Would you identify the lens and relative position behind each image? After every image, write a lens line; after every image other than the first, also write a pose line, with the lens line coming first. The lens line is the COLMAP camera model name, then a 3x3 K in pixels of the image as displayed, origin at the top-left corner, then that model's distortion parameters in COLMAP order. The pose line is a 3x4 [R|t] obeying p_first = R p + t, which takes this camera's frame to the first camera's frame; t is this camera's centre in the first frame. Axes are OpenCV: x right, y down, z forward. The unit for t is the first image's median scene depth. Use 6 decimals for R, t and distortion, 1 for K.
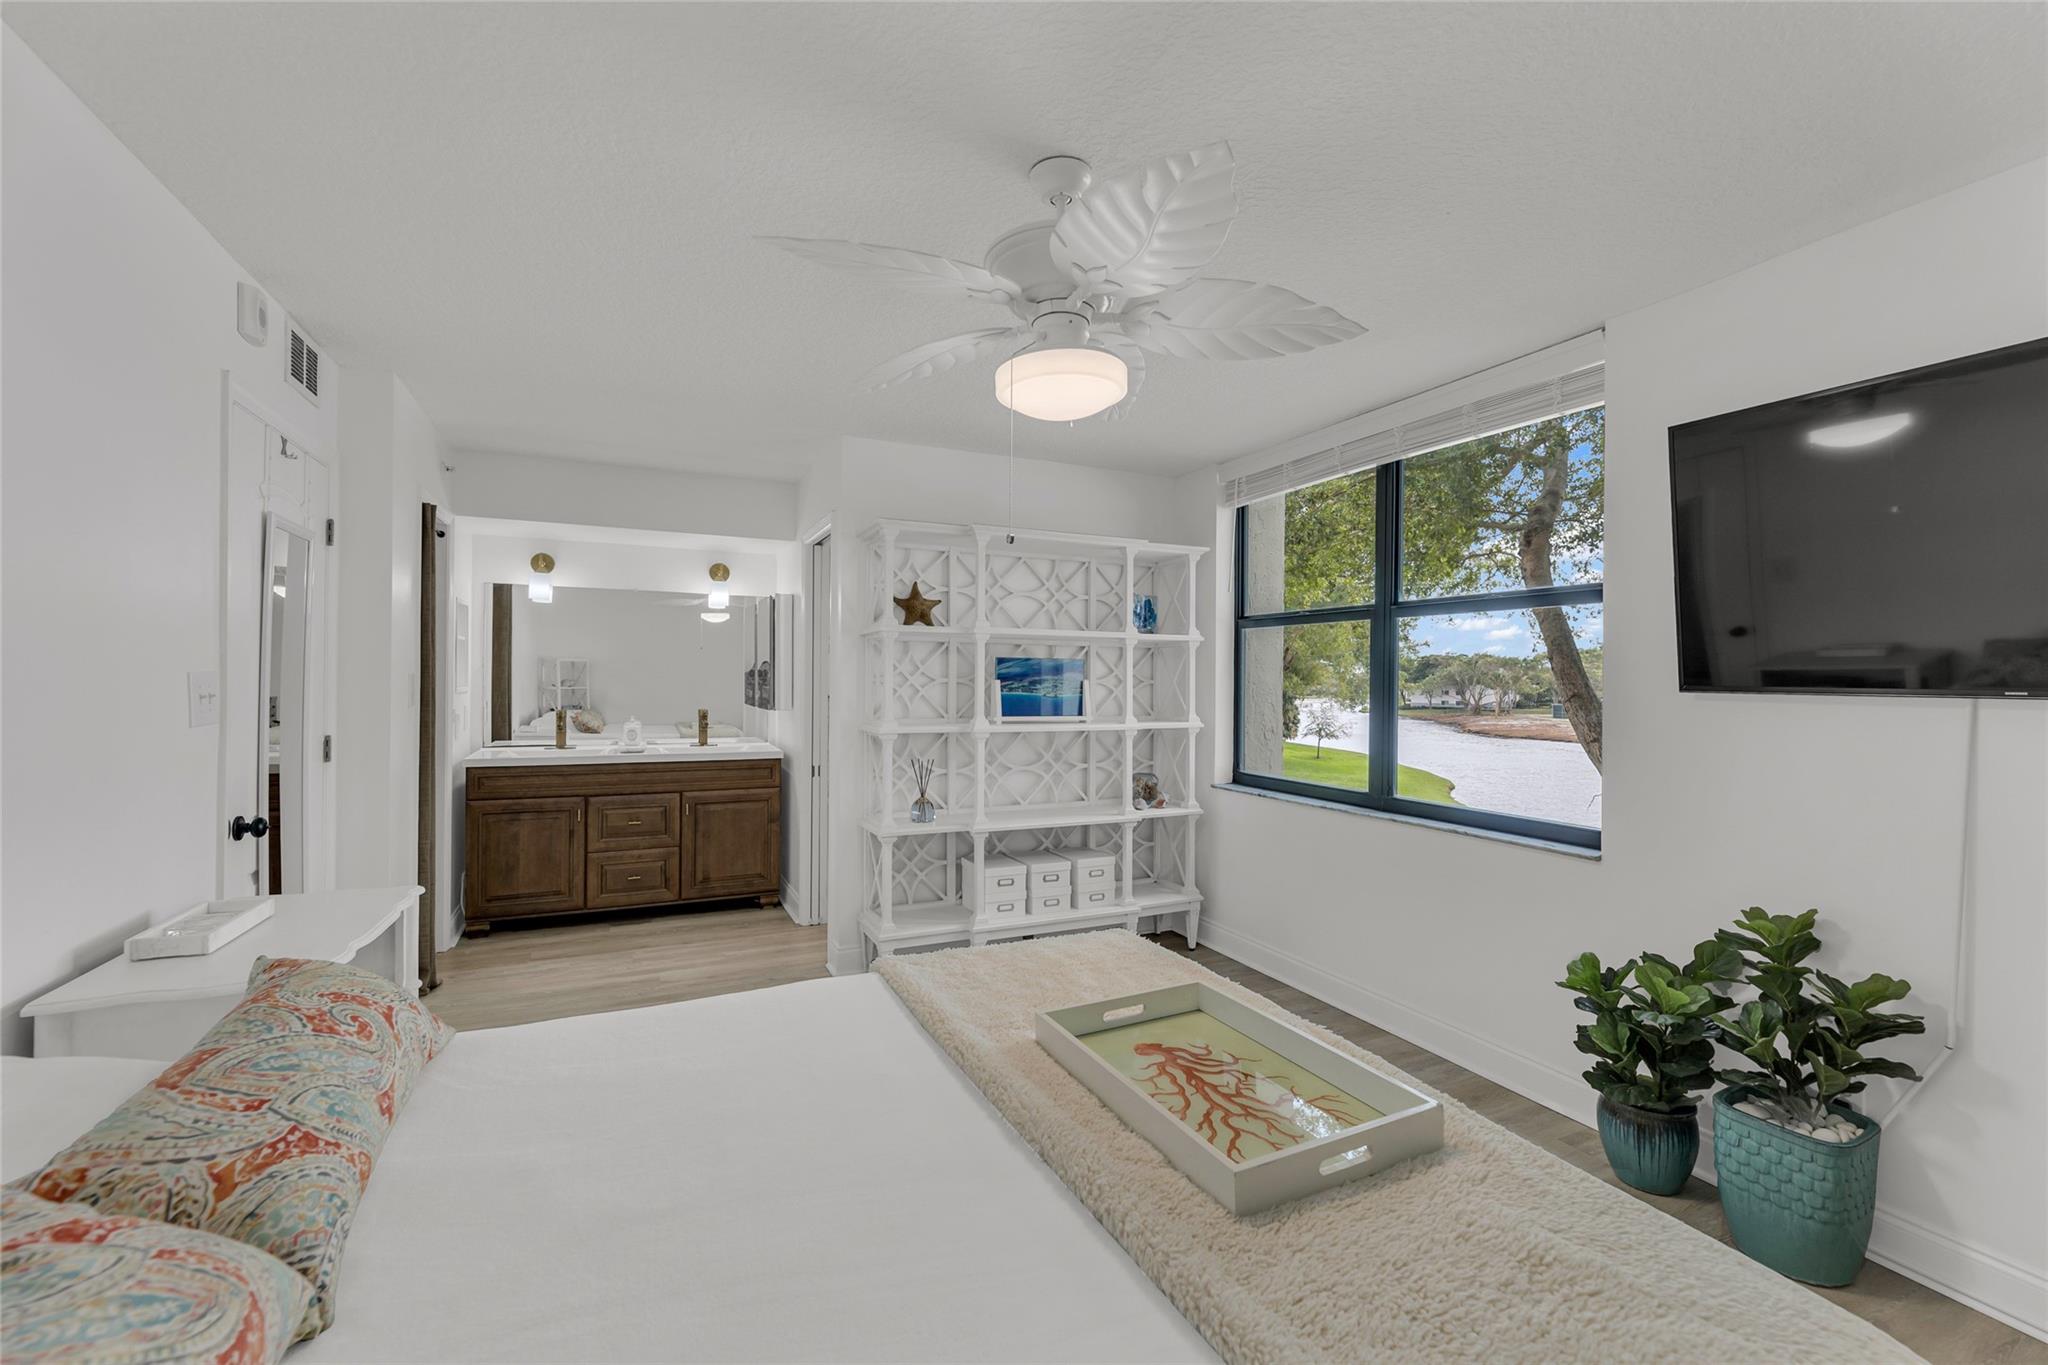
lens RADIAL K [[836.1, 0, 1025.2], [0, 836.1, 683.1], [0, 0, 1]] dist [-0.000140, -0.000013]
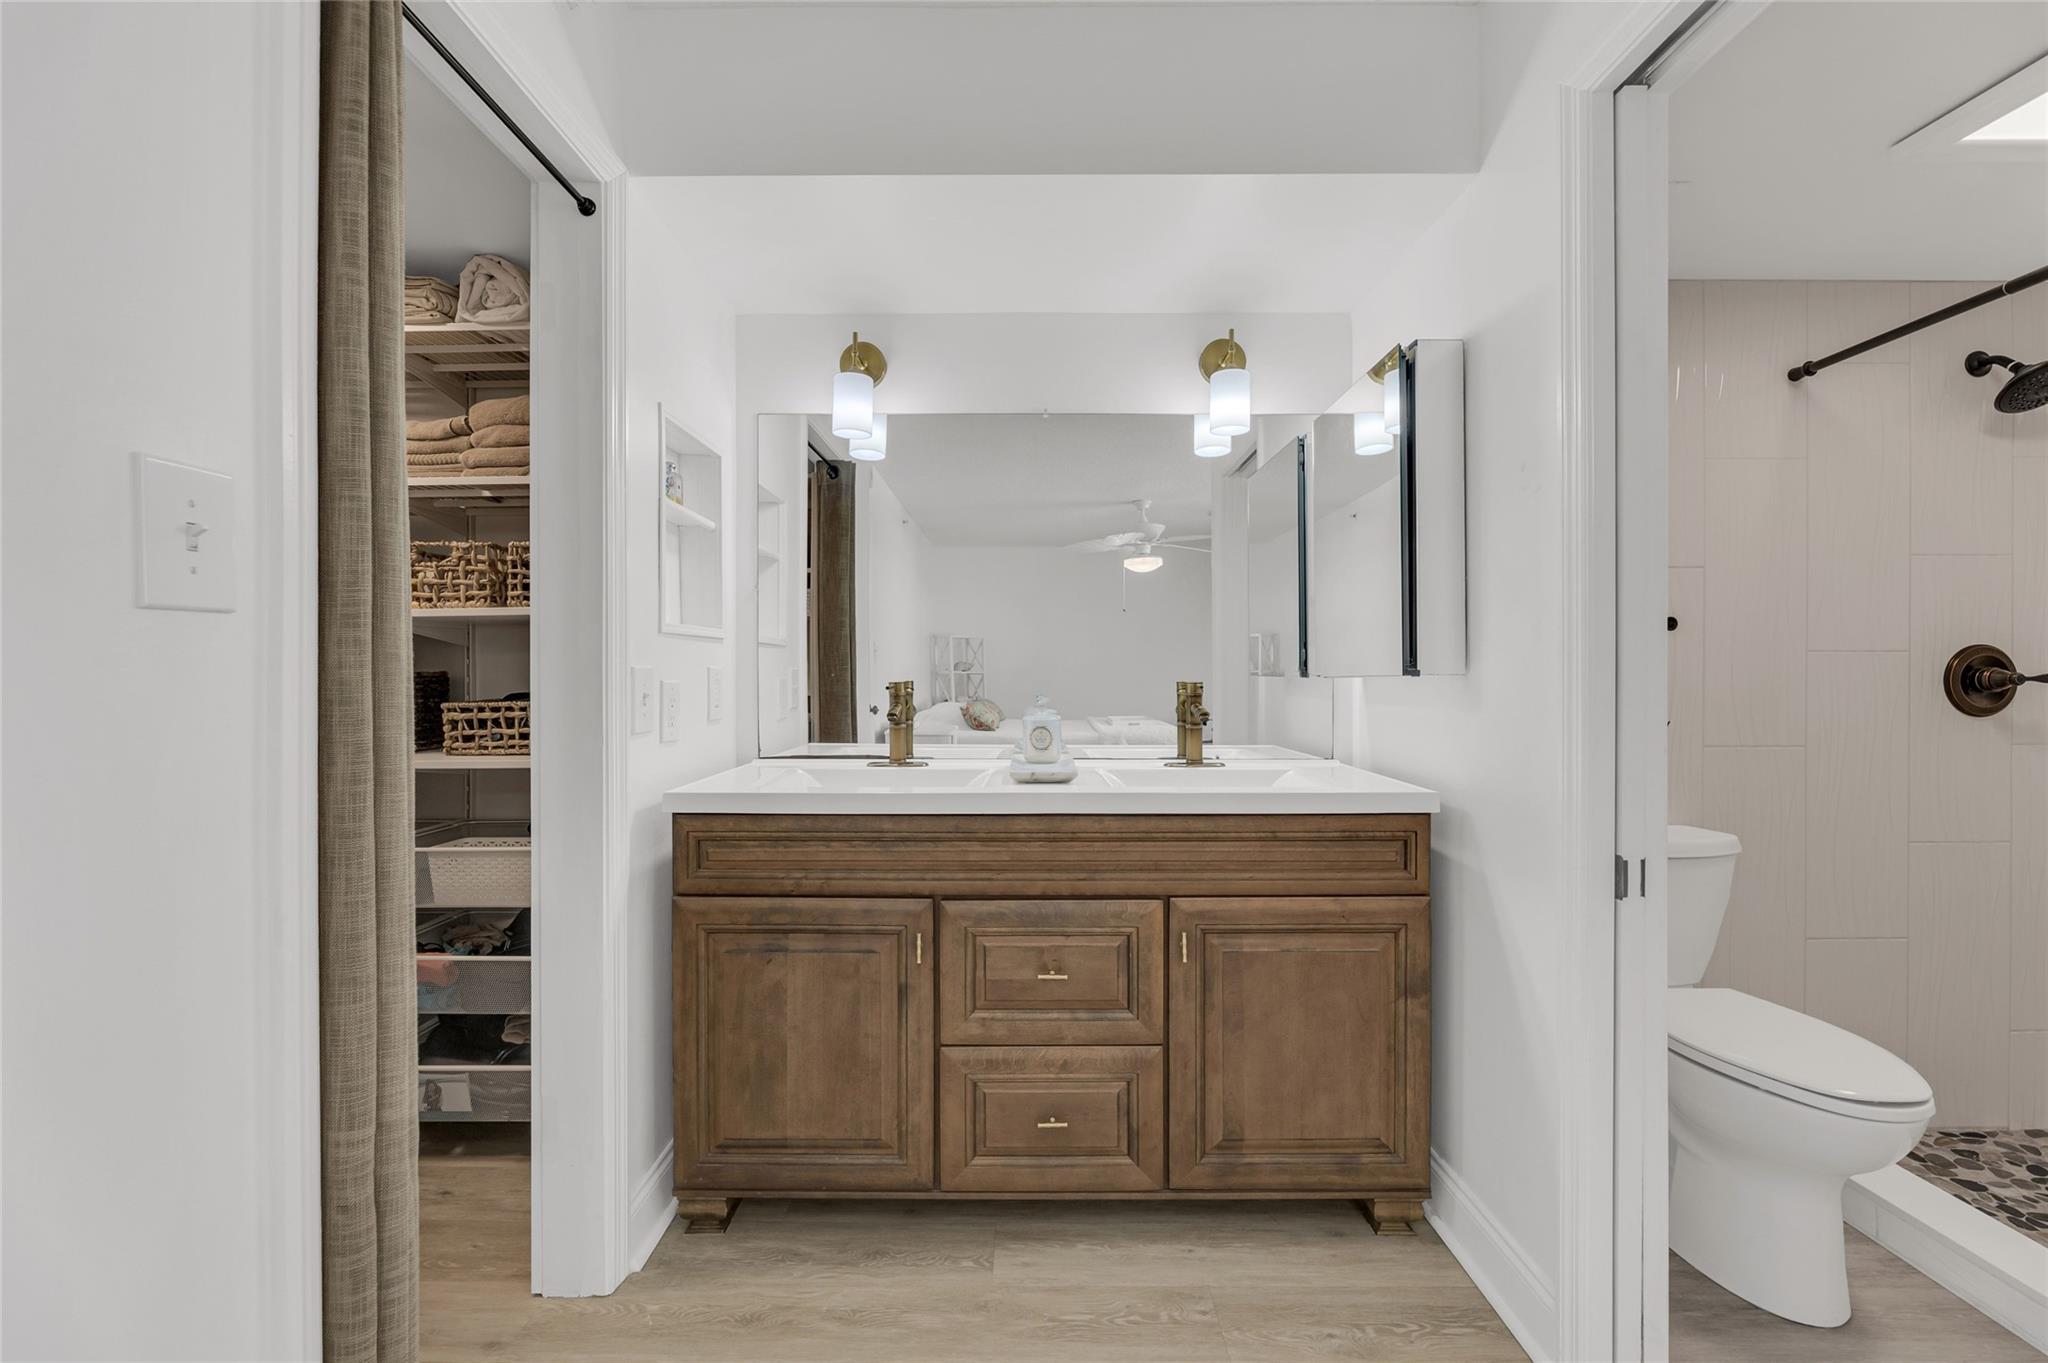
lens RADIAL K [[836.1, 0, 1024.1], [0, 836.1, 680.7], [0, 0, 1]] dist [-0.000140, -0.000013]
pose [[0.900499, -0.010452, -0.434733, -0.310525], [0.009573, 0.999945, -0.004212, 0.037190], [0.434753, -0.000368, 0.900550, 0.649676]]
